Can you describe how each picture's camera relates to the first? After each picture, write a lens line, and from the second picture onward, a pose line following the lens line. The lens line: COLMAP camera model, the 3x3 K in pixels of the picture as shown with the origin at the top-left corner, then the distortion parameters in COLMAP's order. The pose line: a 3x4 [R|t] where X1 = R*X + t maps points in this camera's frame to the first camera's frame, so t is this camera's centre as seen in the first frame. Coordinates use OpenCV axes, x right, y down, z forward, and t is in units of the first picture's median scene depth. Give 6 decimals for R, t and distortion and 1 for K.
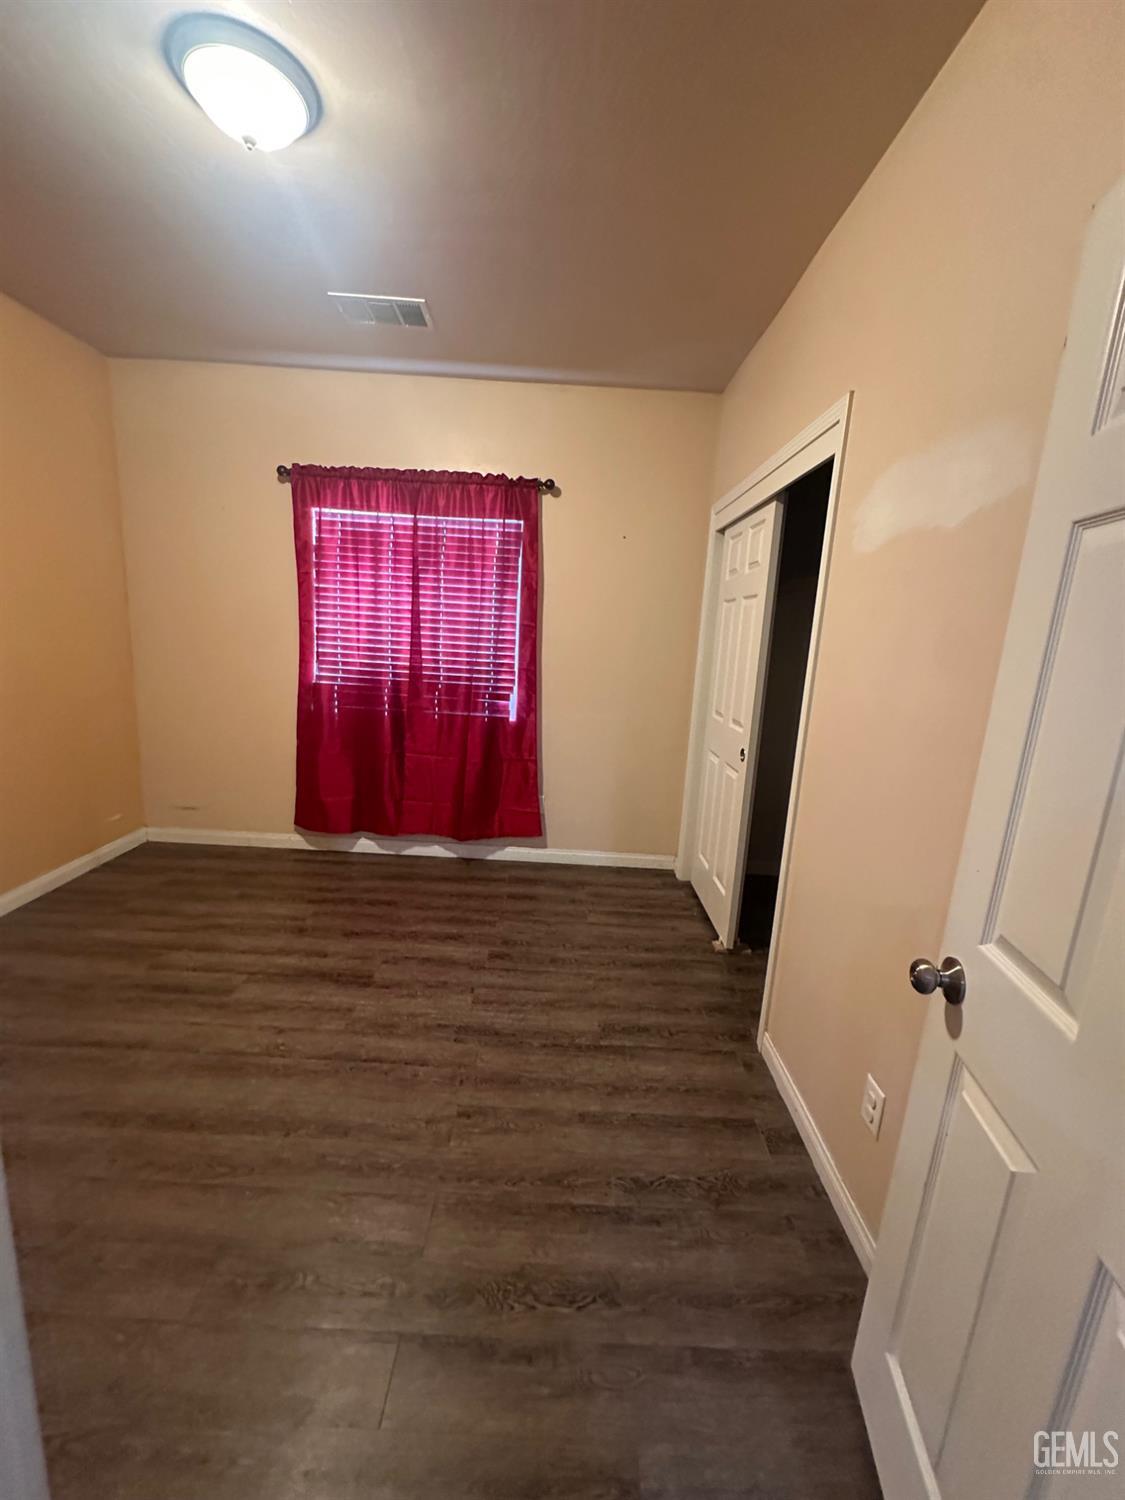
lens RADIAL K [[600.7, 0, 555.5], [0, 600.7, 750.4], [0, 0, 1]] dist [-0.005698, 0.001317]
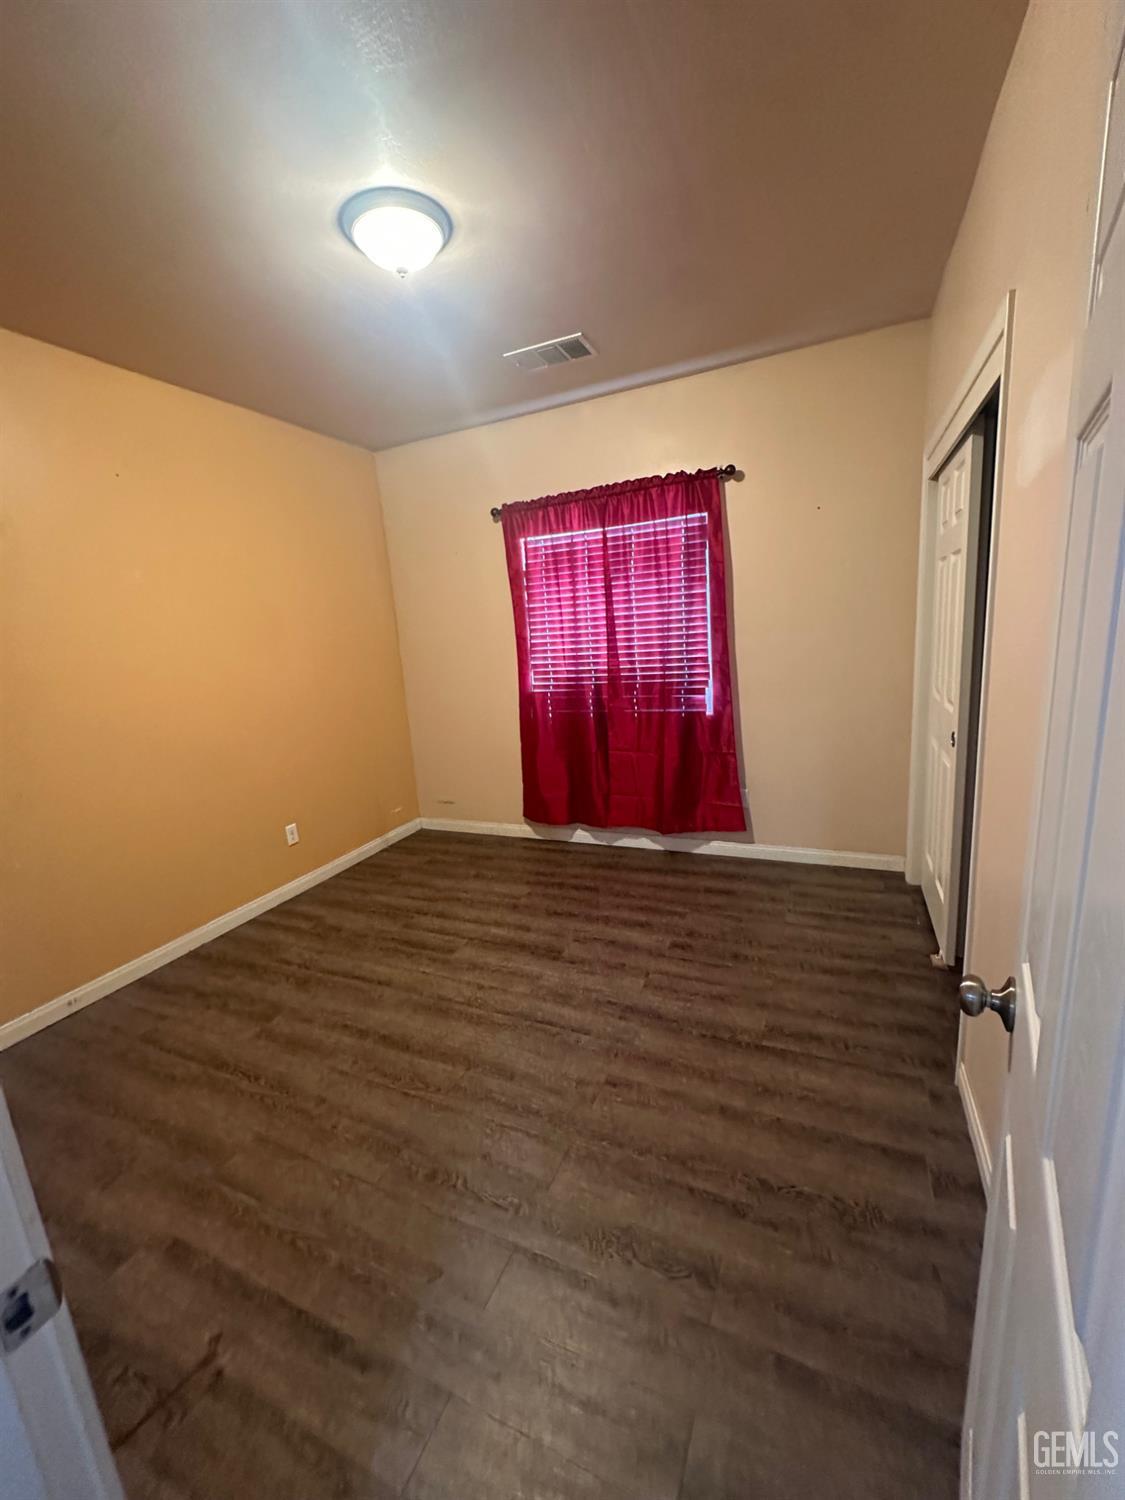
lens RADIAL K [[600.7, 0, 558.9], [0, 600.7, 750.8], [0, 0, 1]] dist [-0.005698, 0.001317]
pose [[0.902125, -0.036614, -0.429918, 0.164086], [0.040341, 0.999186, -0.000446, 0.001718], [0.429584, -0.016941, 0.902868, -0.007072]]
